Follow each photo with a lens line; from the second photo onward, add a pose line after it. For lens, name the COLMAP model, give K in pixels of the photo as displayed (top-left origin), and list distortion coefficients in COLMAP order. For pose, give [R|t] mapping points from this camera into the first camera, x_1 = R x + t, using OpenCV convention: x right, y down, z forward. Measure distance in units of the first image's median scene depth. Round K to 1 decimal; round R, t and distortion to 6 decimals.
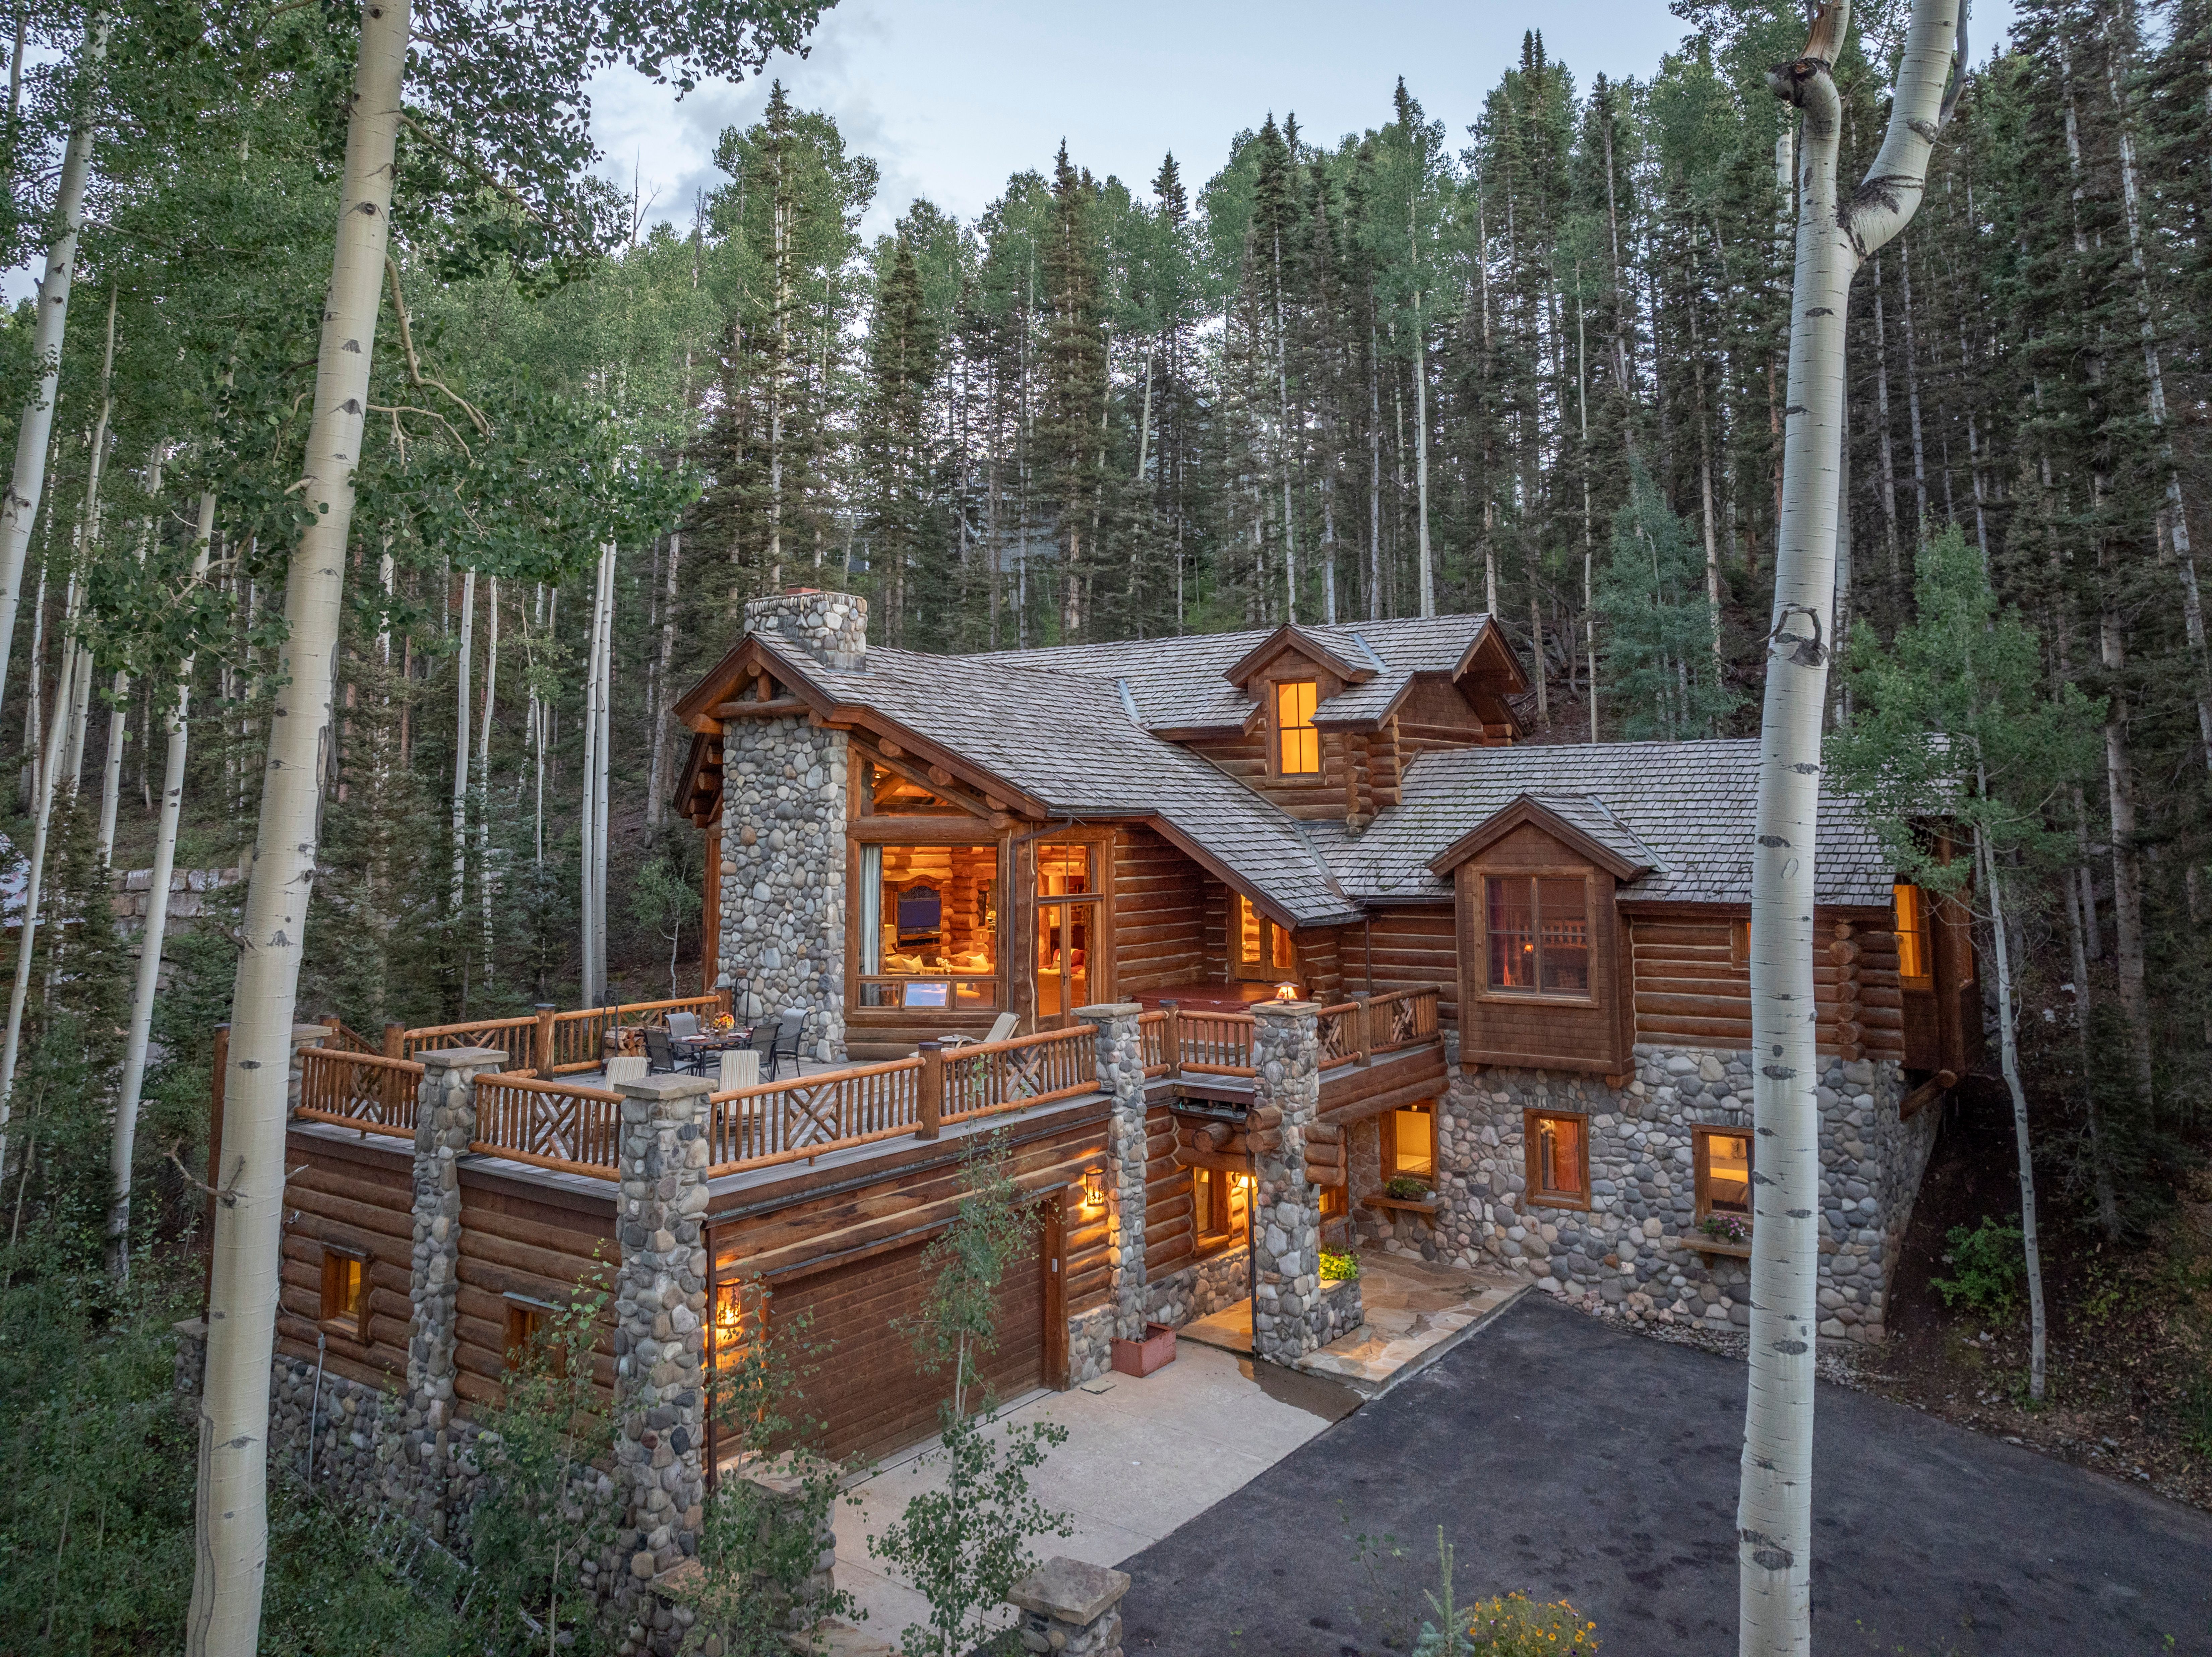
lens RADIAL K [[1616.6, 0, 1159.3], [0, 1616.6, 596.3], [0, 0, 1]] dist [-0.037275, 0.008384]
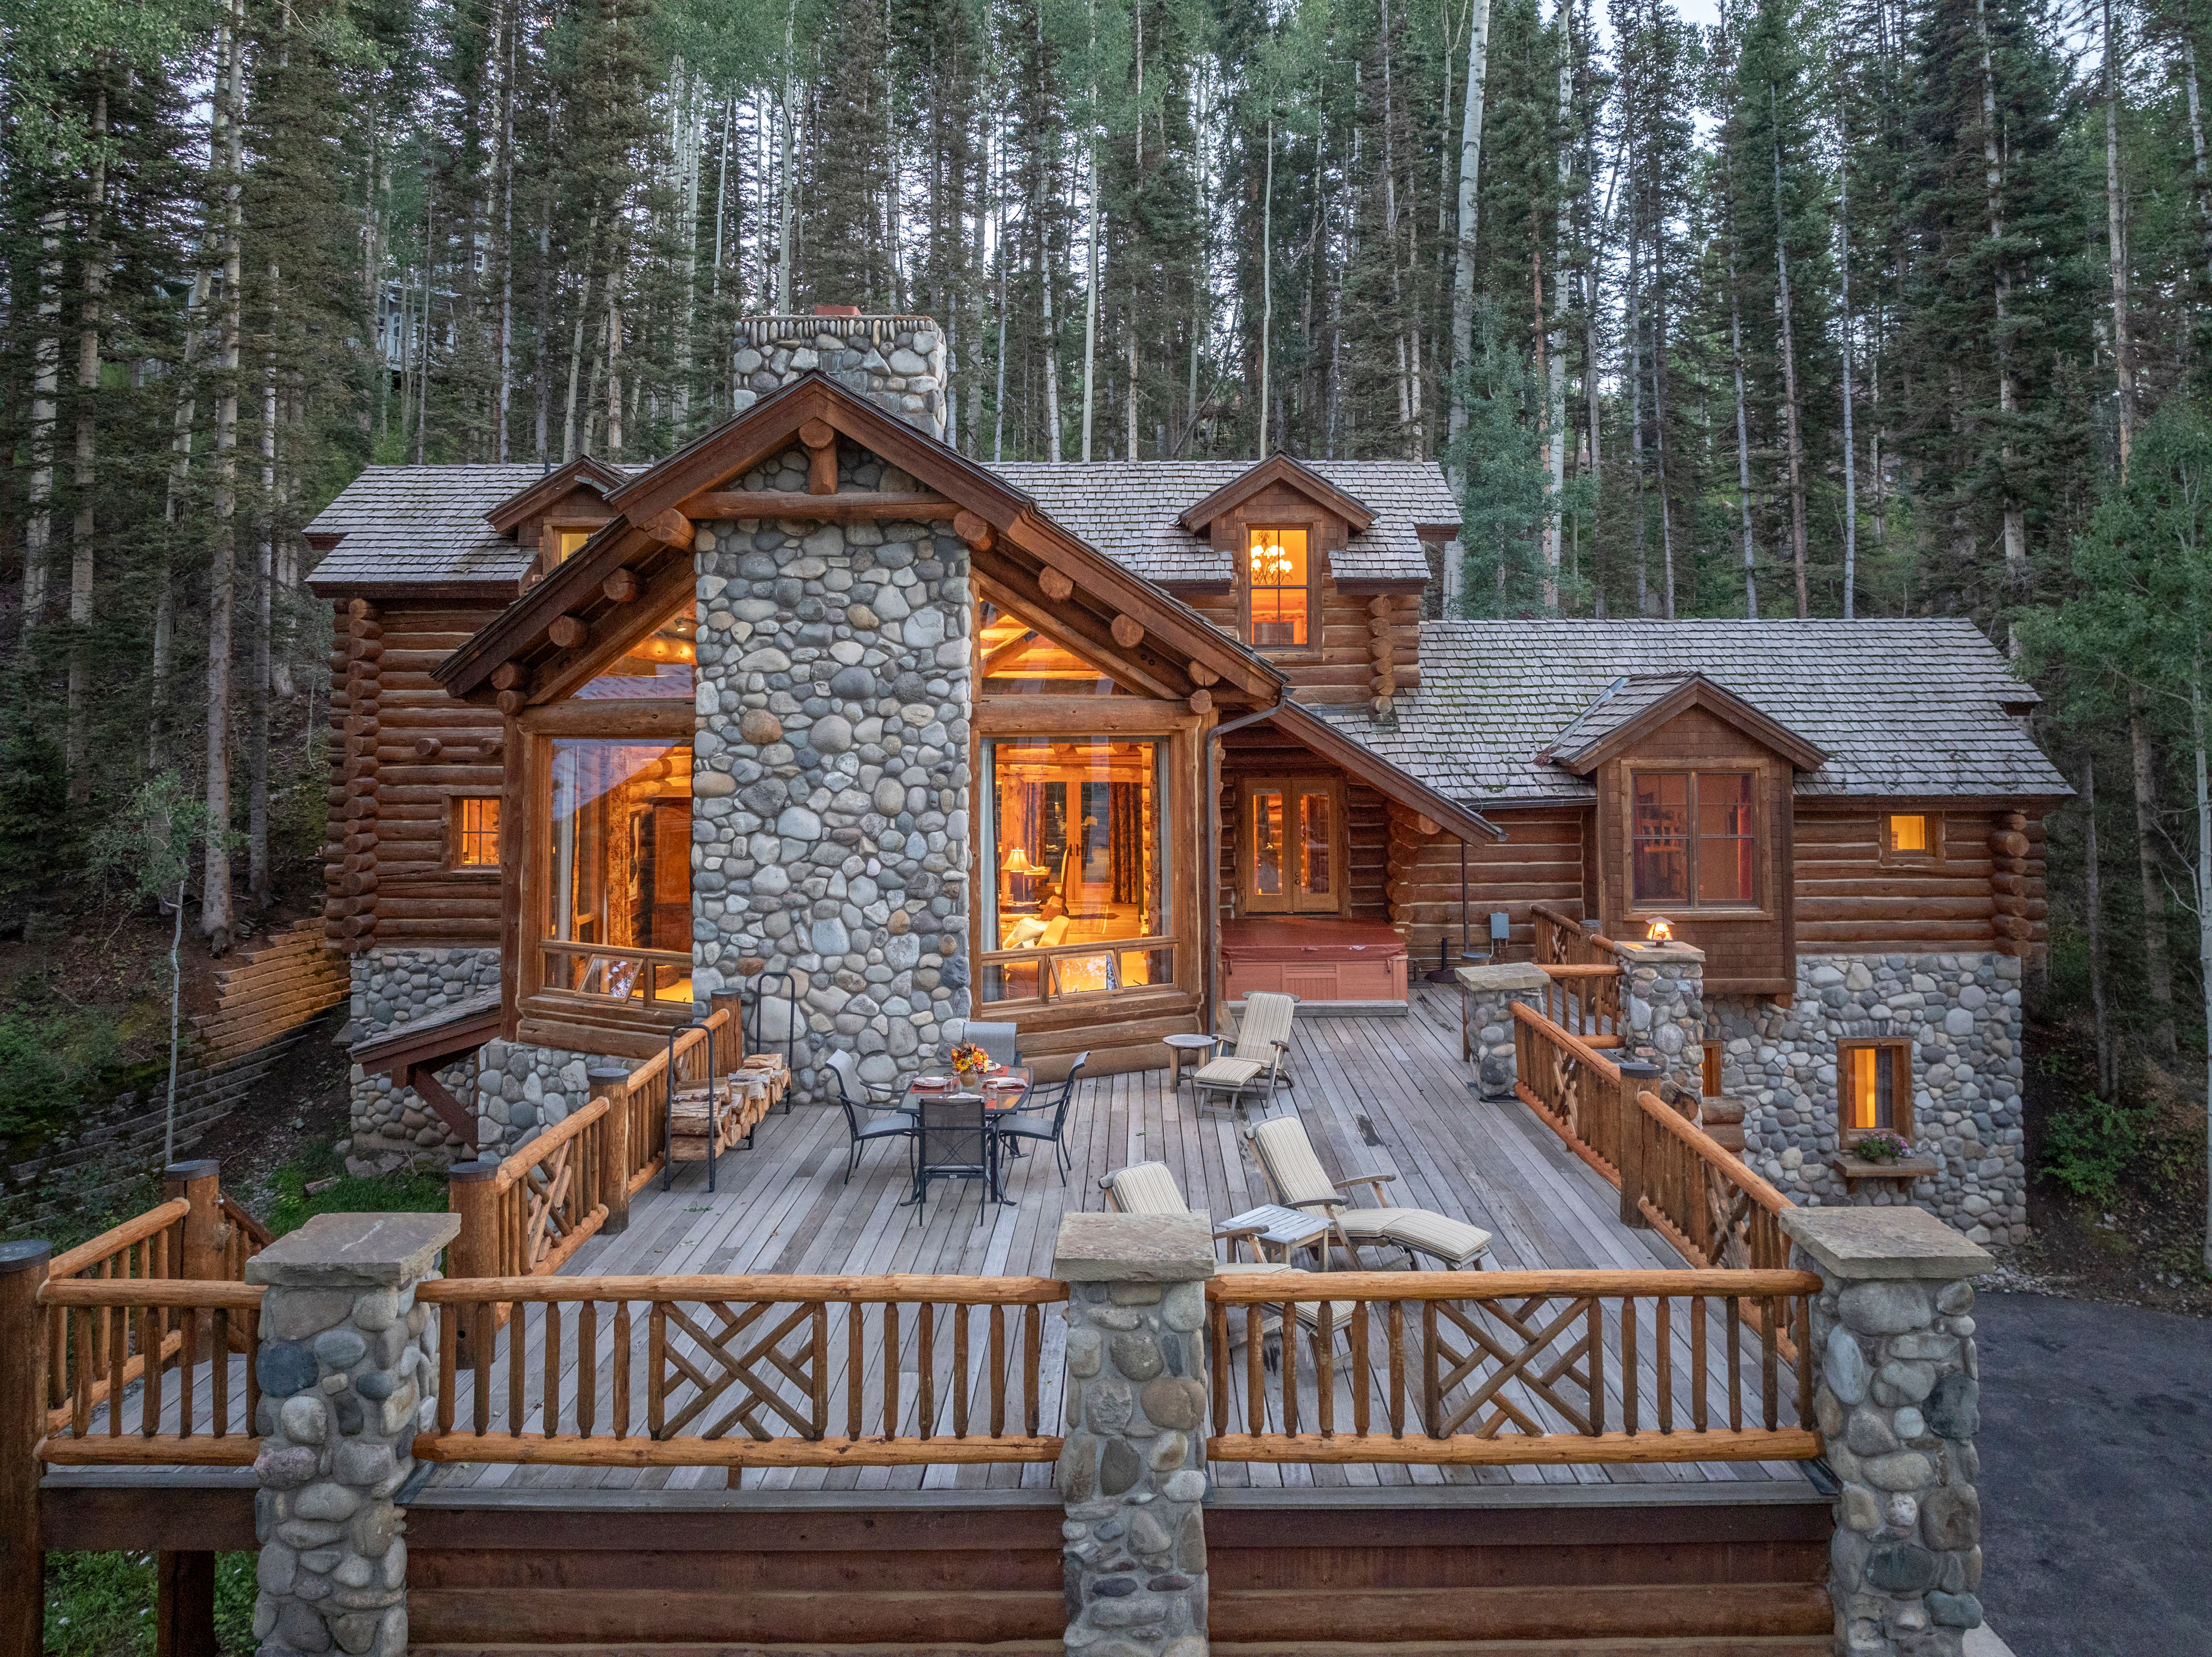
lens RADIAL K [[1616.6, 0, 1159.3], [0, 1616.6, 596.3], [0, 0, 1]] dist [-0.037275, 0.008384]
pose [[0.821110, 0.042217, 0.569206, -0.483327], [-0.079210, 0.996039, 0.040391, 0.070602], [-0.565247, -0.078252, 0.821202, 0.470894]]
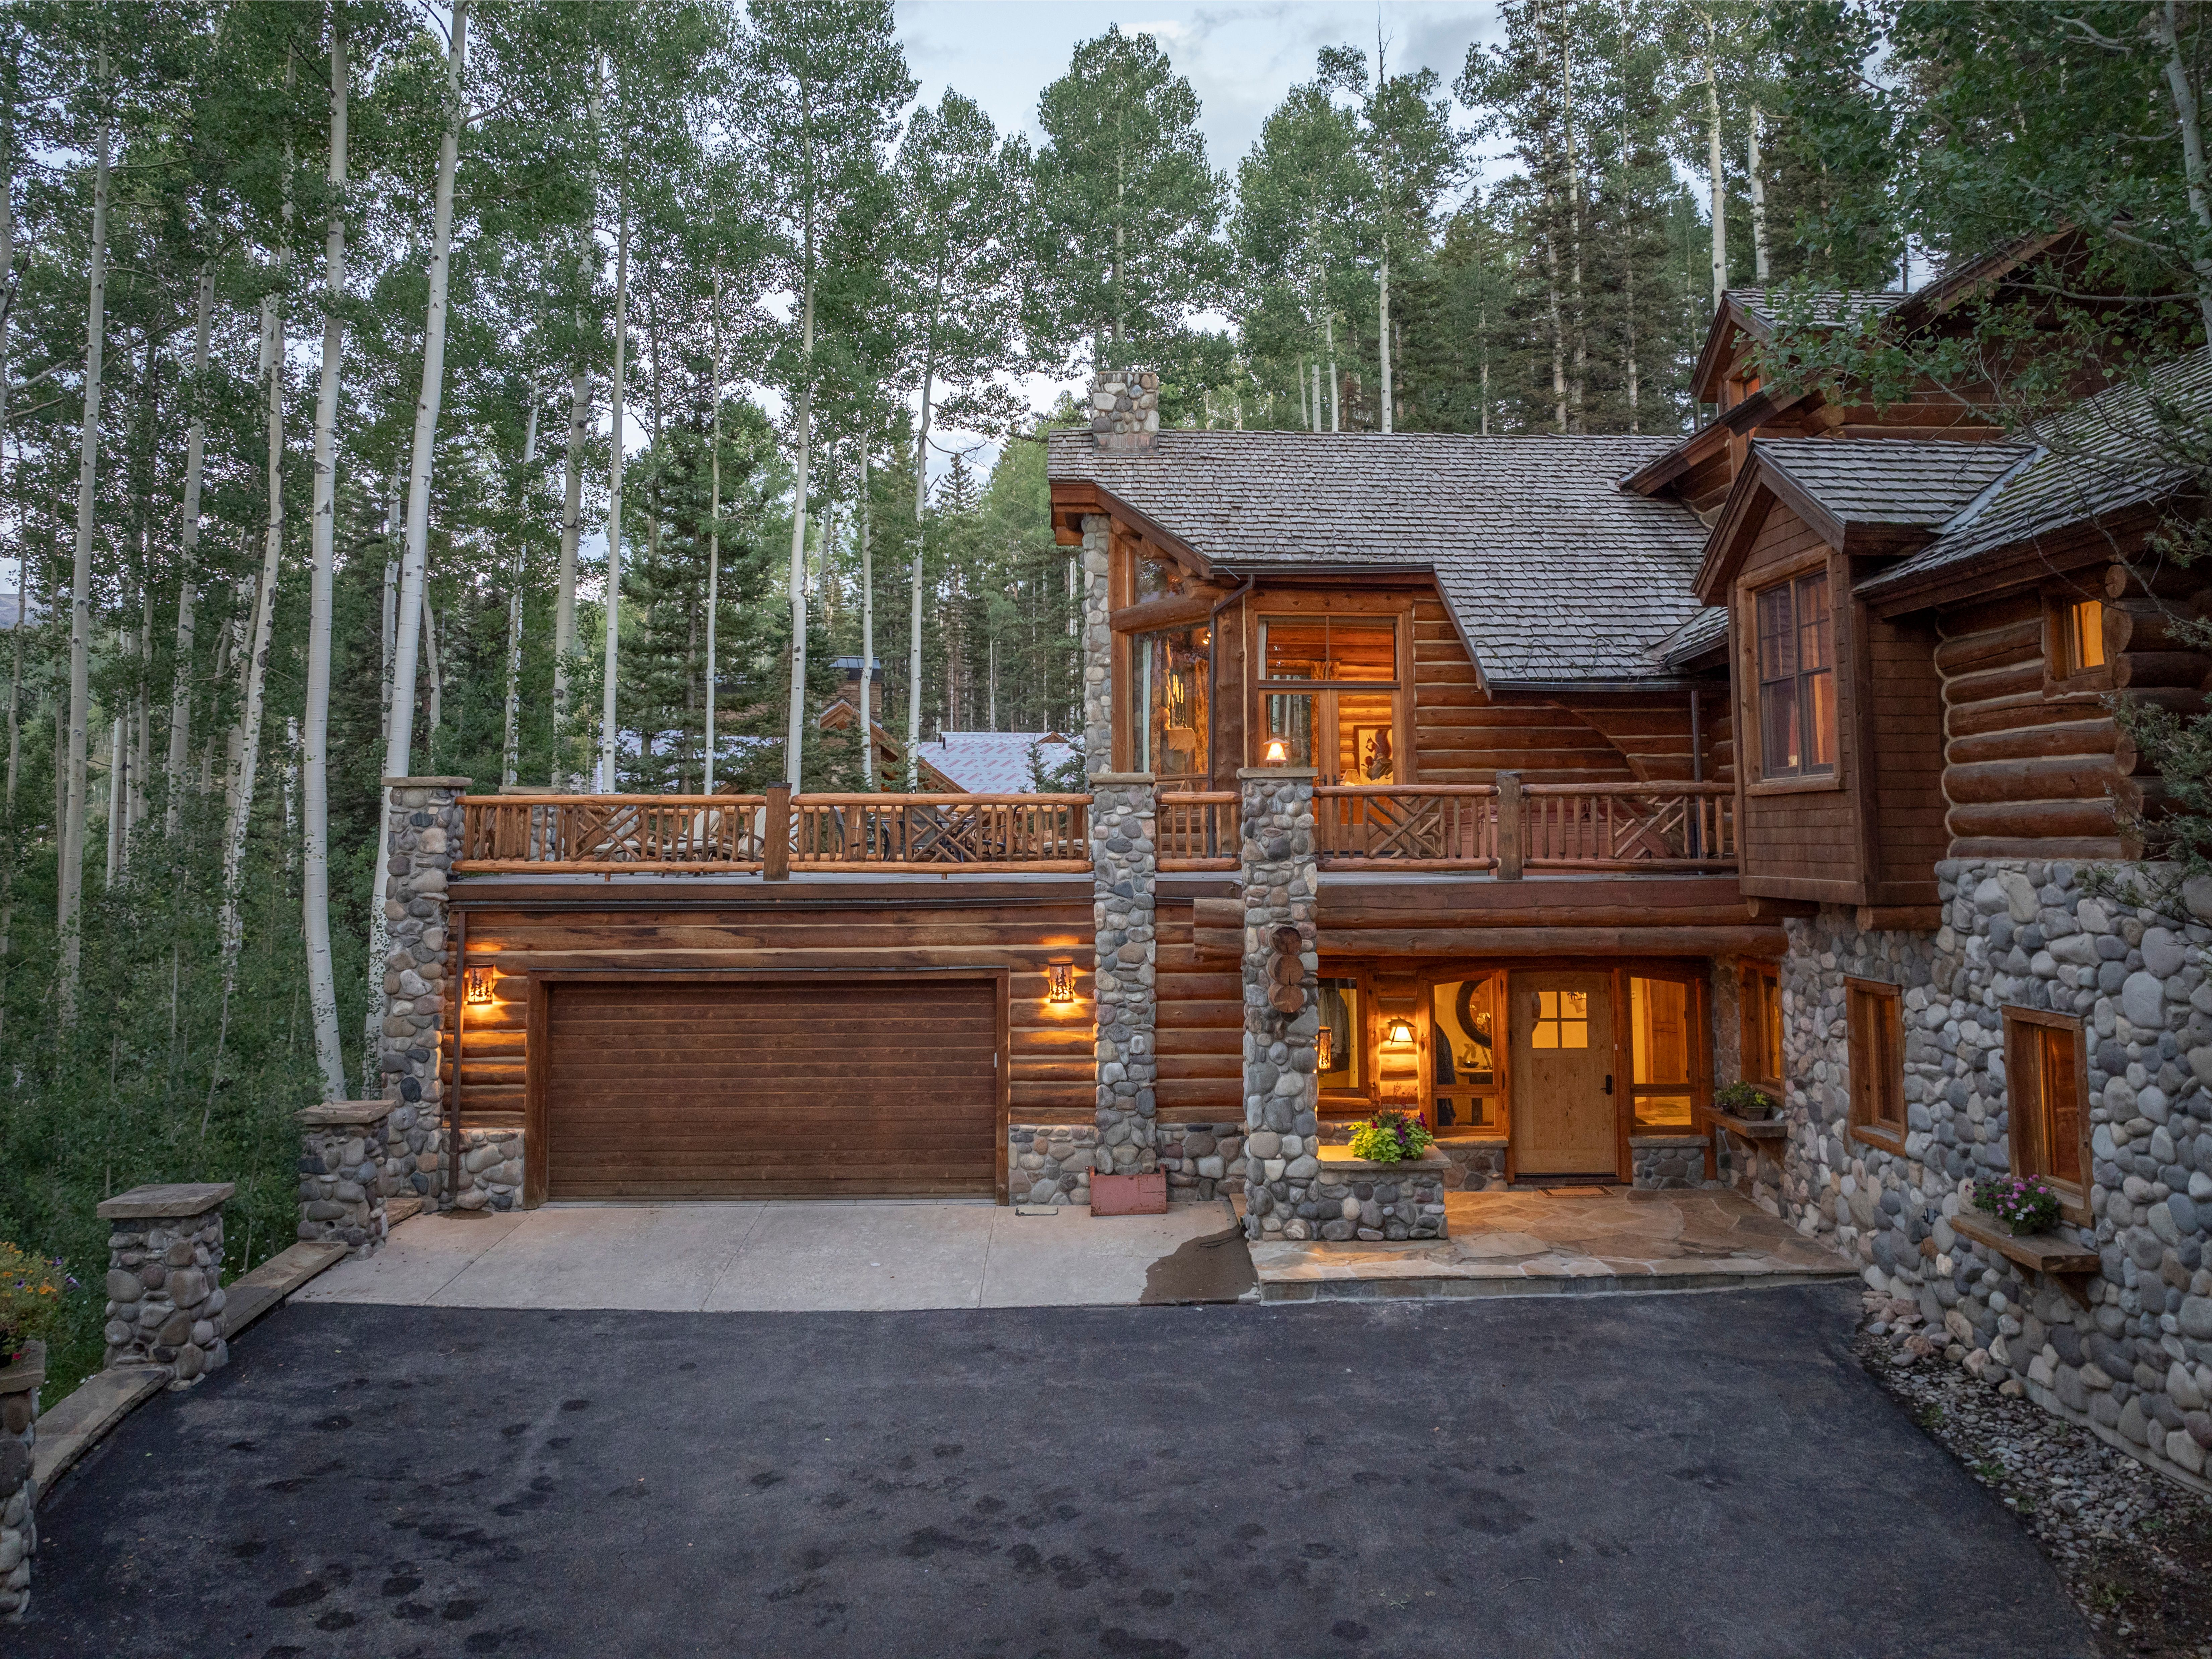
lens RADIAL K [[1645.8, 0, 1151.5], [0, 1645.8, 695.4], [0, 0, 1]] dist [-0.038137, 0.004055]
pose [[0.595226, -0.068526, -0.800631, 0.566232], [0.112392, 0.993663, -0.001490, 0.190789], [0.795660, -0.089098, 0.599155, 0.456617]]
